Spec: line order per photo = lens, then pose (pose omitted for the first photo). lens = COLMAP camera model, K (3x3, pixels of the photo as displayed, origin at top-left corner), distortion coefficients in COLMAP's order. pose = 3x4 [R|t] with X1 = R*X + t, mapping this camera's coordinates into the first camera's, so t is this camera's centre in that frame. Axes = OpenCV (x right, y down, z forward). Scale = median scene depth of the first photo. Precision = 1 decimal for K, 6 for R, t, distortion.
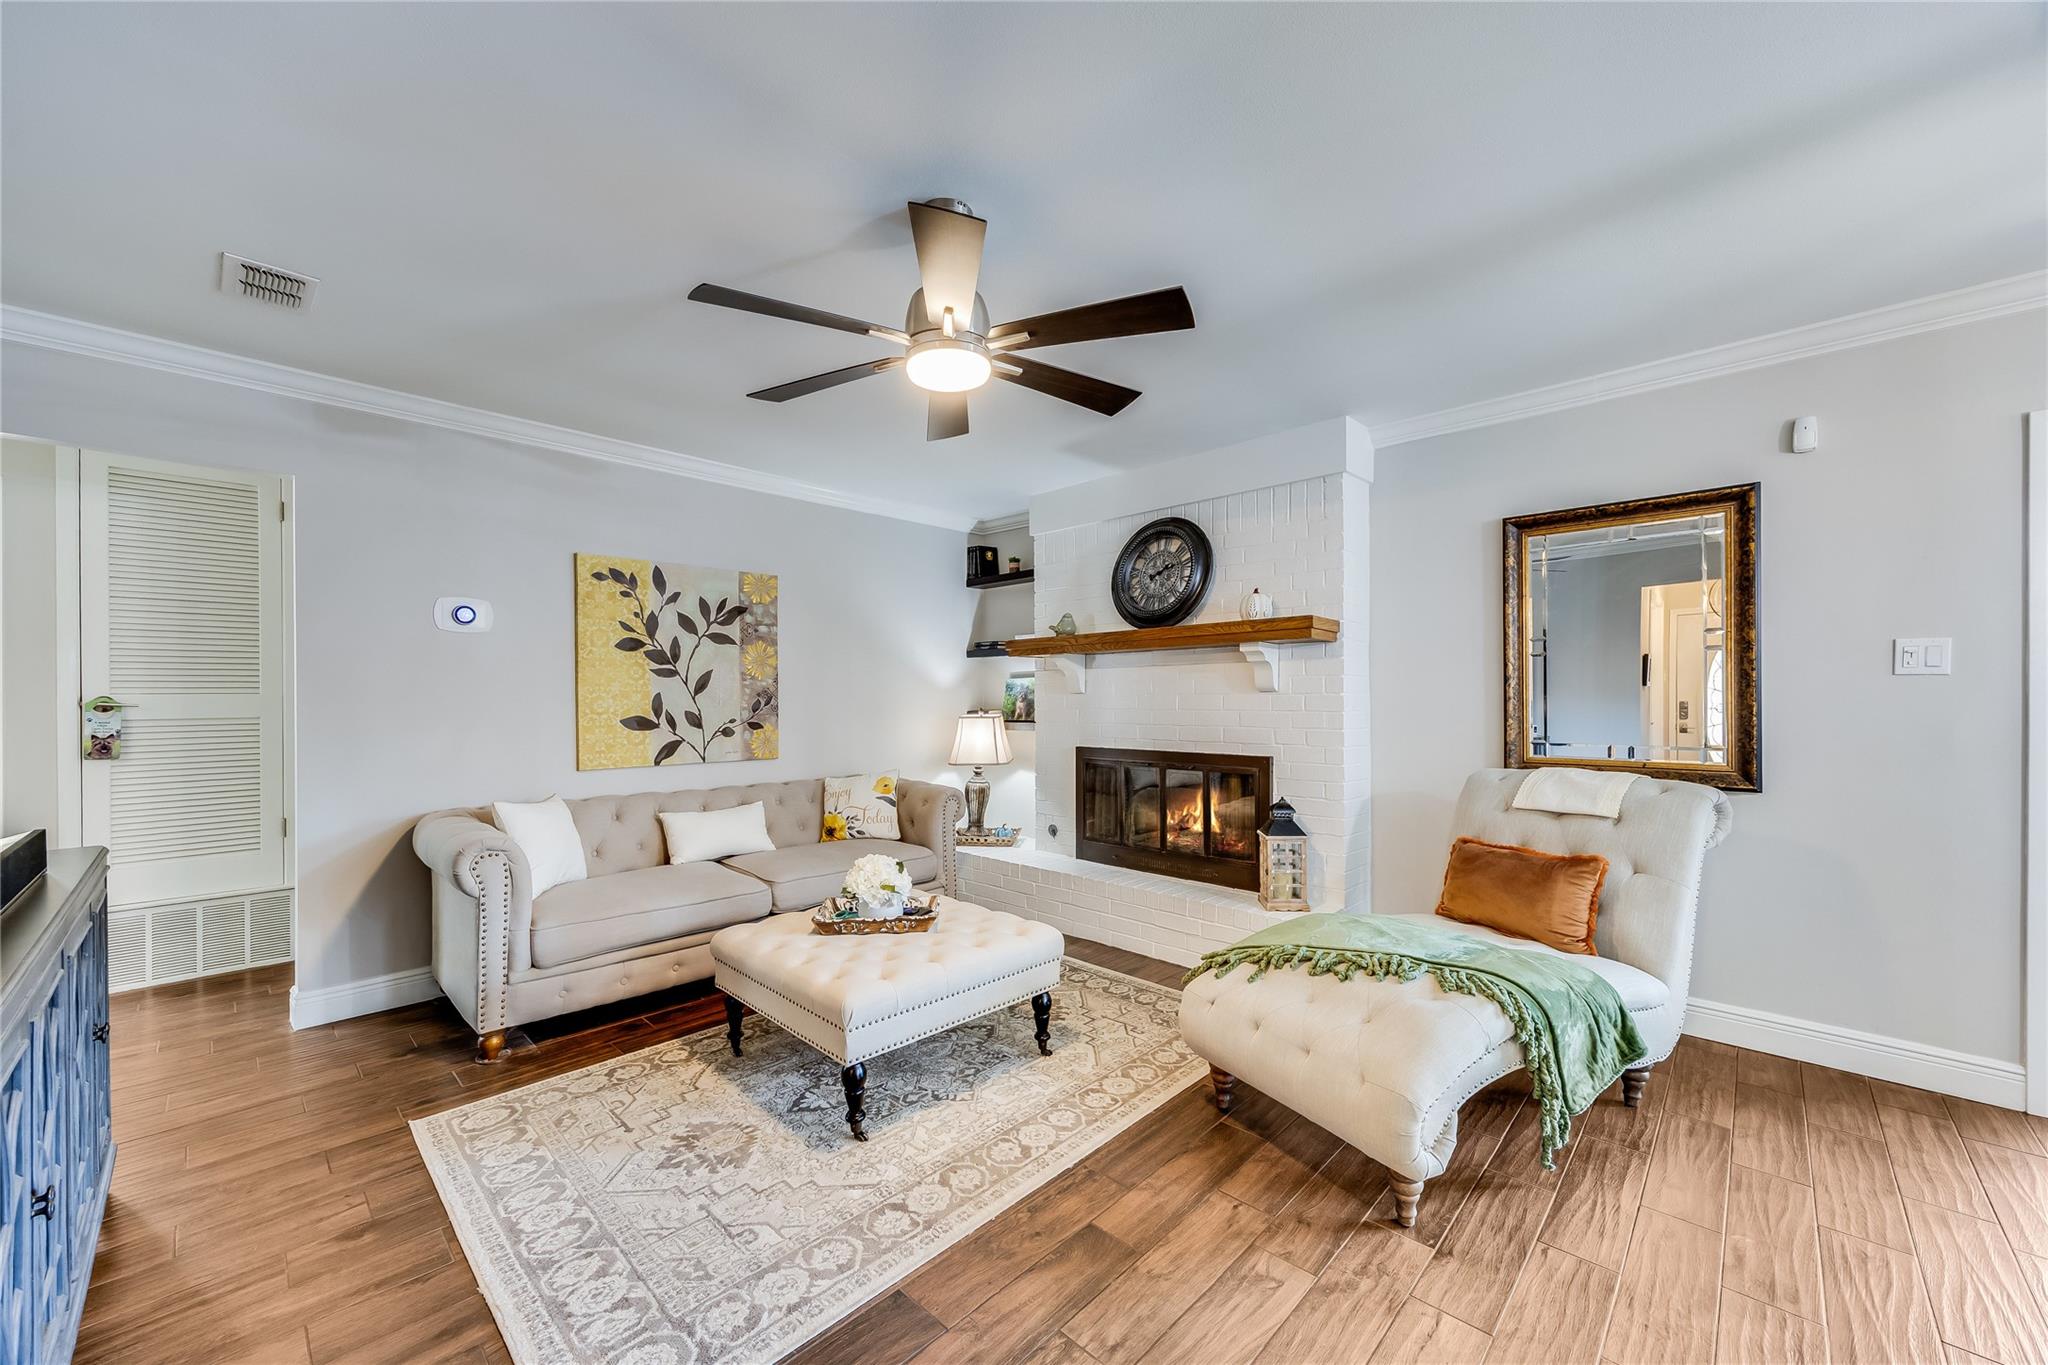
lens RADIAL K [[782.6, 0, 1014.8], [0, 782.6, 698.8], [0, 0, 1]] dist [-0.000555, 0.000361]
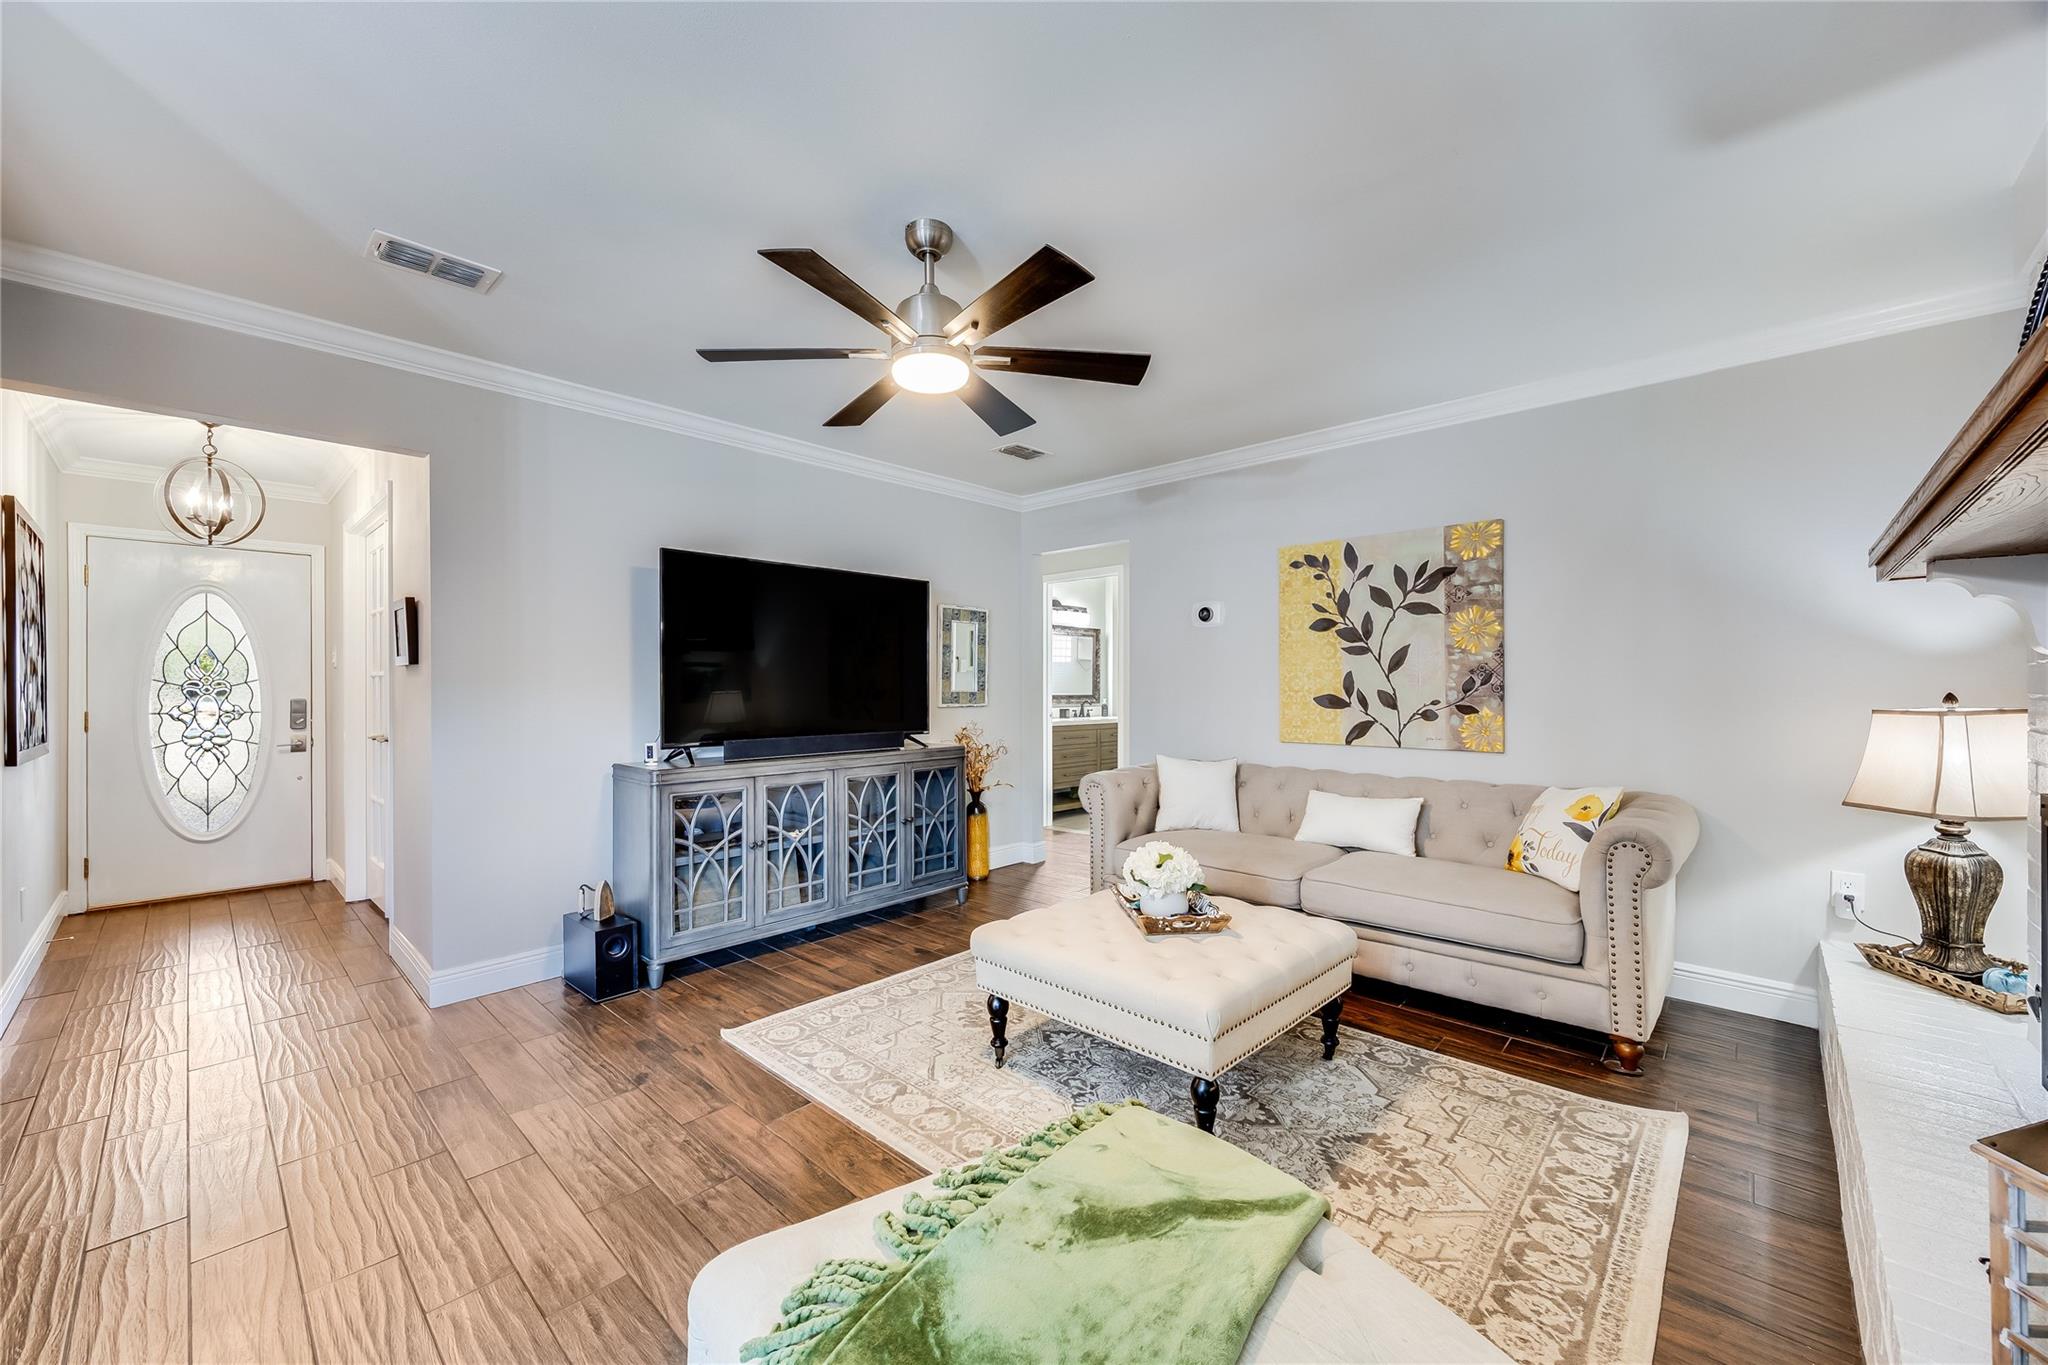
lens RADIAL K [[781.5, 0, 1022.9], [0, 781.5, 690.0], [0, 0, 1]] dist [-0.005123, 0.001939]
pose [[0.026153, 0.010491, -0.999603, 0.512670], [0.000237, 0.999945, 0.010501, 0.005638], [0.999658, -0.000512, 0.026149, 0.557492]]
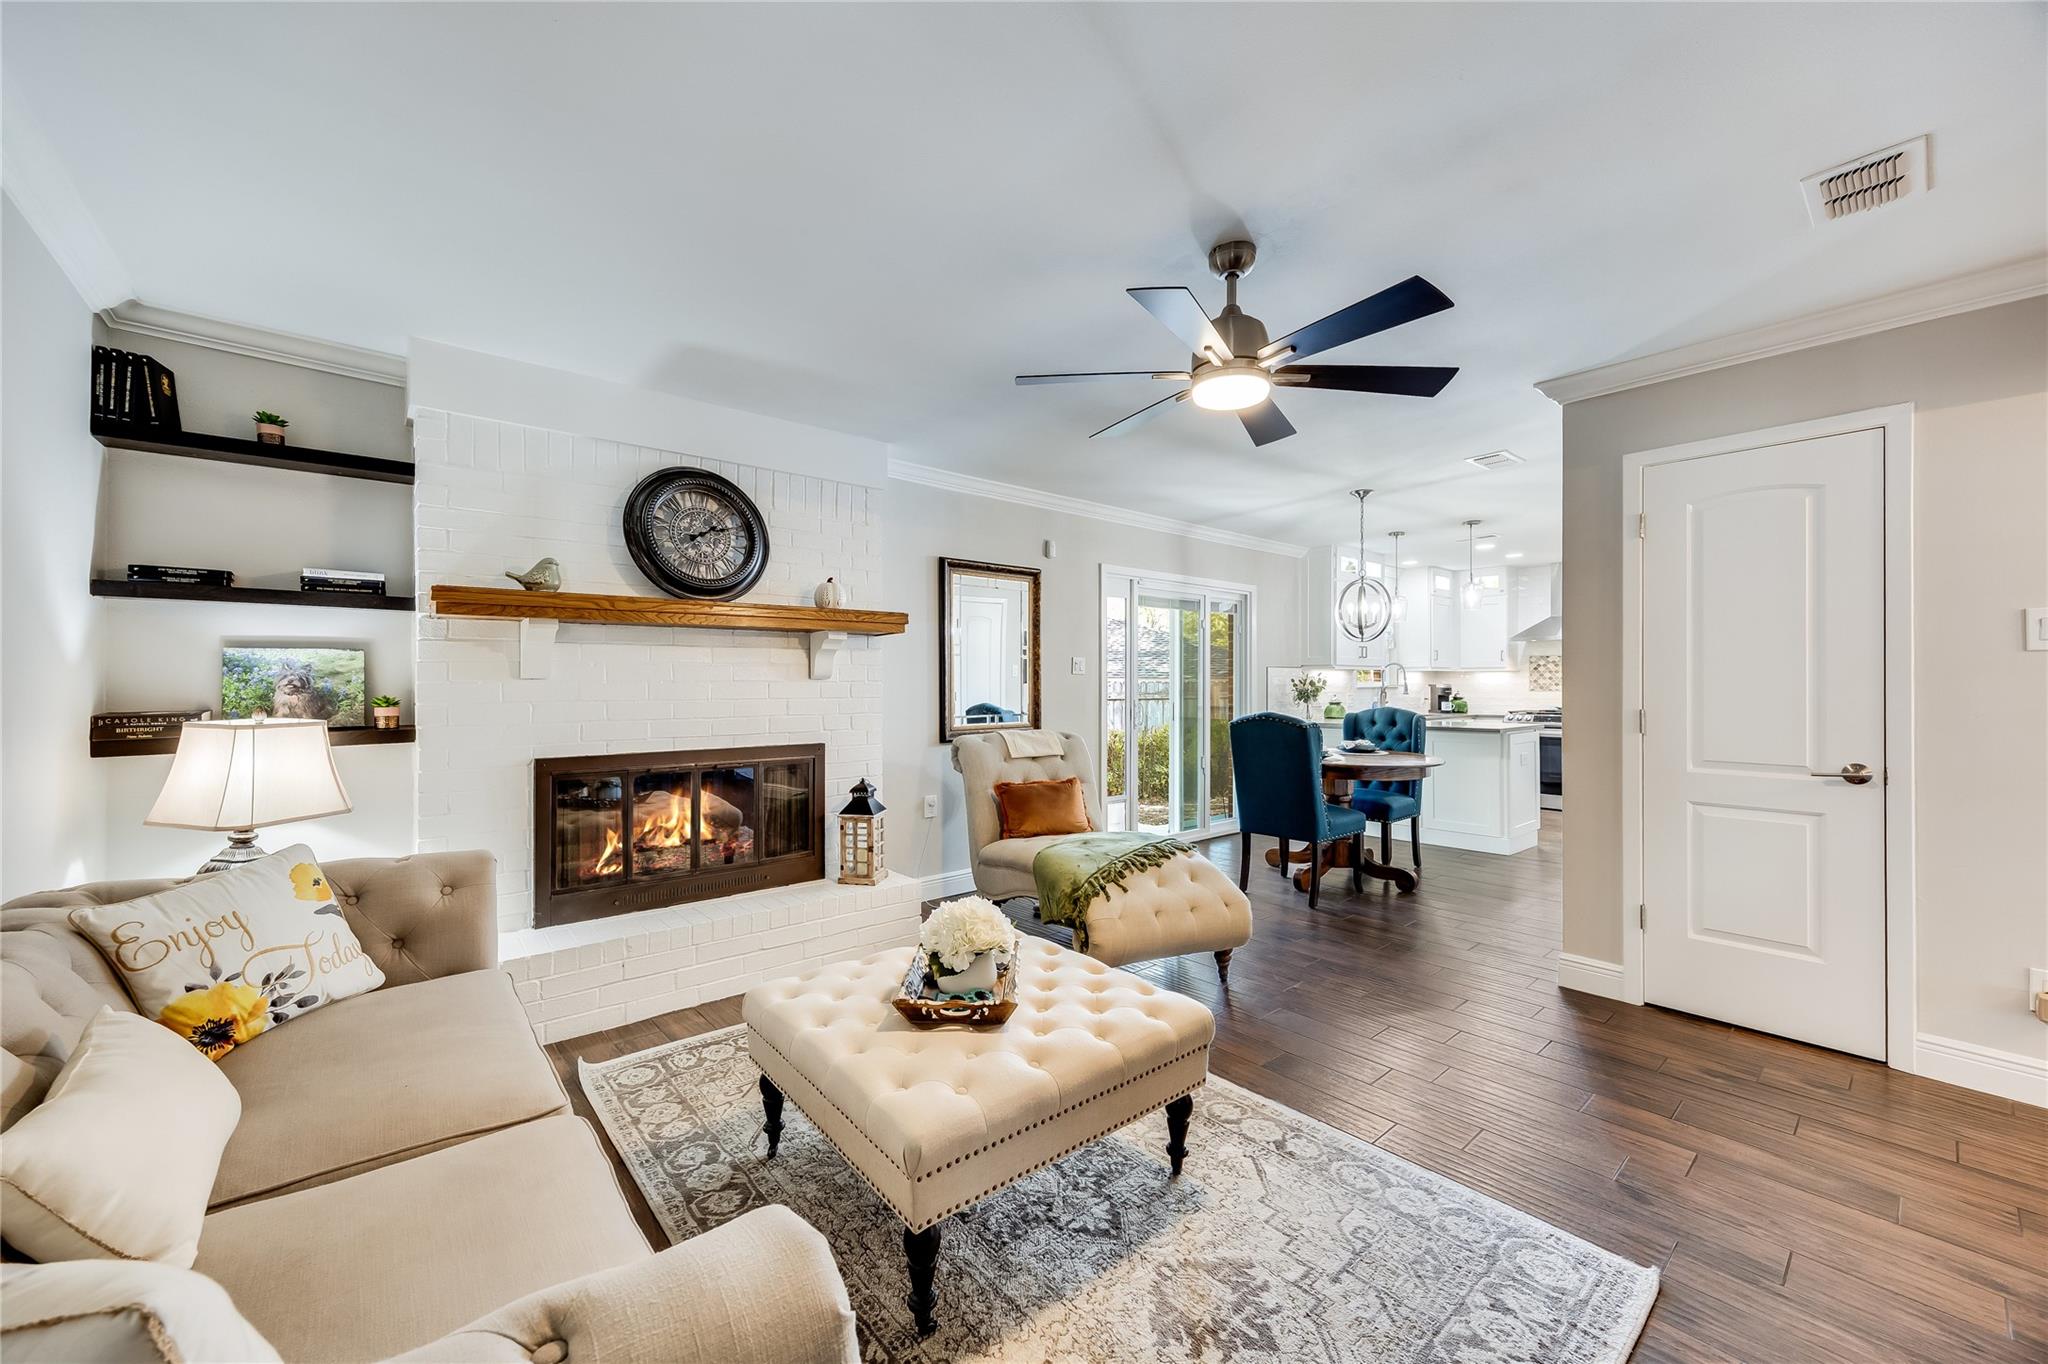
lens RADIAL K [[782.6, 0, 1014.1], [0, 782.6, 677.8], [0, 0, 1]] dist [-0.000555, 0.000361]
pose [[0.093471, 0.010084, 0.995571, -0.622460], [0.001666, 0.999946, -0.010284, -0.000144], [-0.995621, 0.002620, 0.093449, 0.611622]]
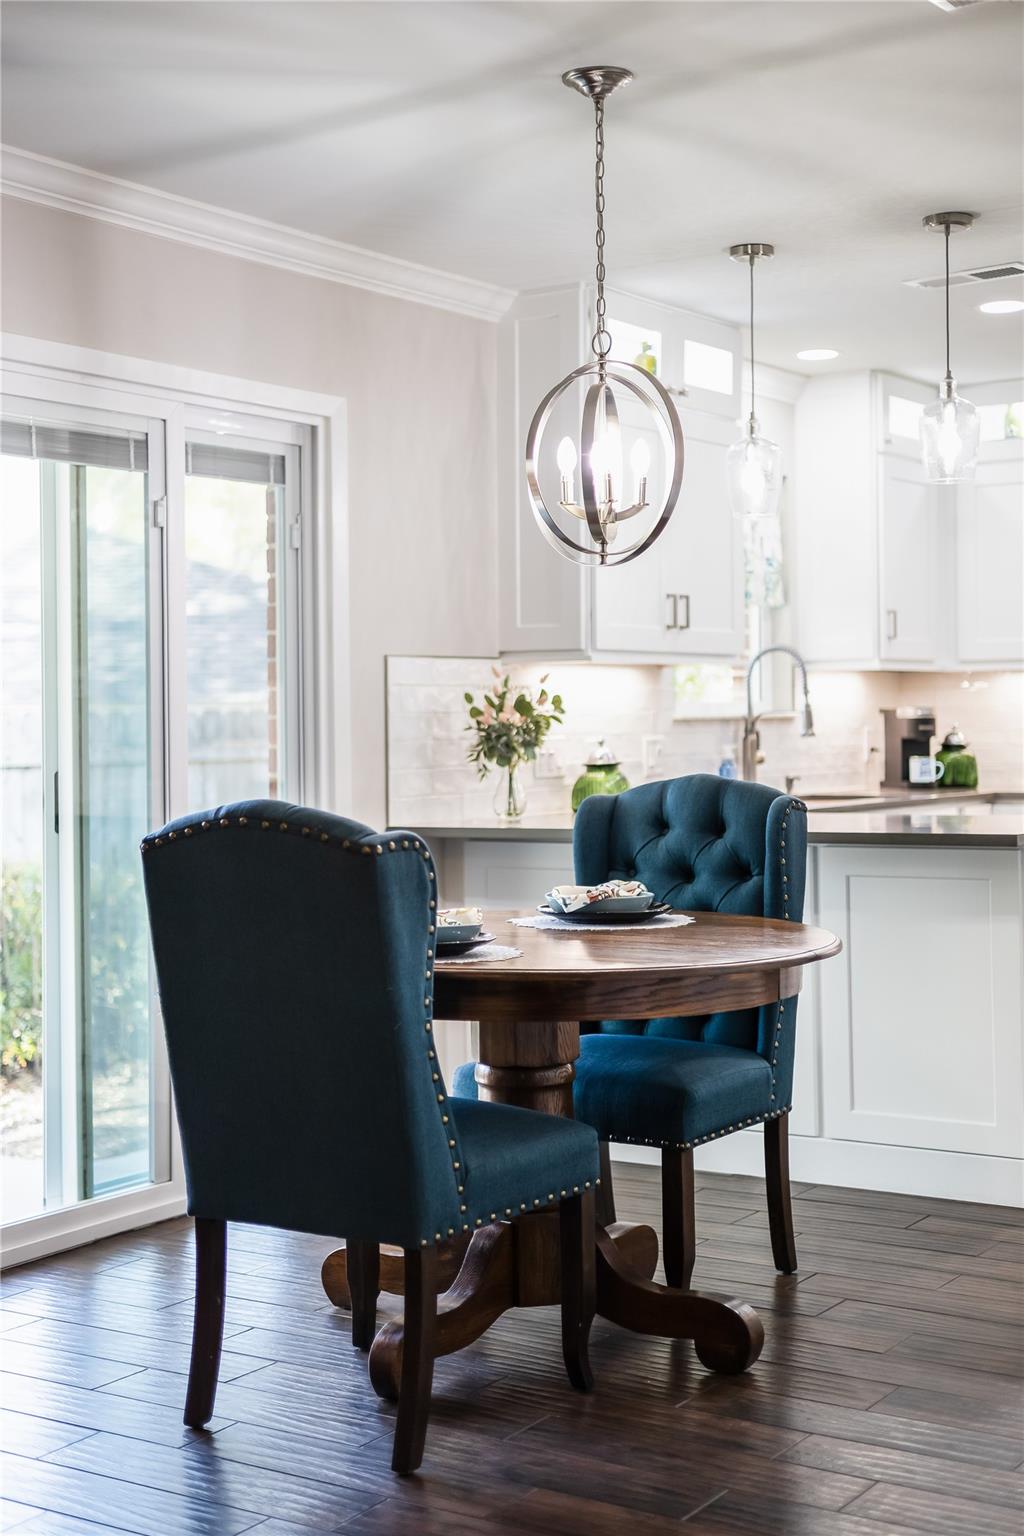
lens RADIAL K [[2159.9, 0, 494.9], [0, 2159.9, 727.3], [0, 0, 1]] dist [0.042017, 0.000000]
pose [[-0.180725, 0.000377, 0.983534, -0.361672], [0.012705, 0.999917, 0.001951, 0.007363], [-0.983452, 0.012848, -0.180715, 0.418321]]
